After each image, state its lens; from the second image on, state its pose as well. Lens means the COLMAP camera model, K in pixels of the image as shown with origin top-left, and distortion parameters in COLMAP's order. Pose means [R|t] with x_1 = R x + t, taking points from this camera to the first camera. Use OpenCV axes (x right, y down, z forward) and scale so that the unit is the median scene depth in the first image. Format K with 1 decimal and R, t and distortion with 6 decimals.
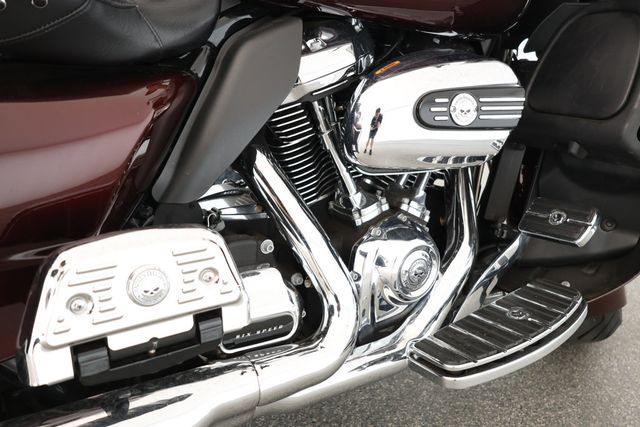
lens RADIAL K [[546.8, 0, 320.0], [0, 546.8, 213.5], [0, 0, 1]] dist [0.010072, 0.005537]
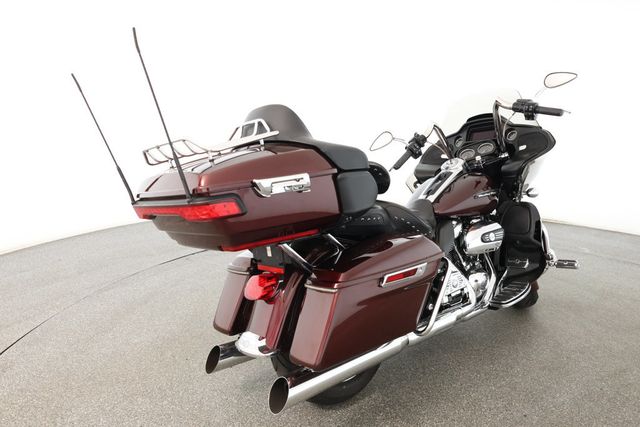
lens RADIAL K [[460.6, 0, 320.0], [0, 460.6, 213.5], [0, 0, 1]] dist [0.003011, 0.003680]
pose [[0.984401, -0.116087, 0.132203, -1.274995], [0.137063, 0.977131, -0.162572, 0.013936], [-0.110307, 0.178156, 0.977800, -1.976377]]
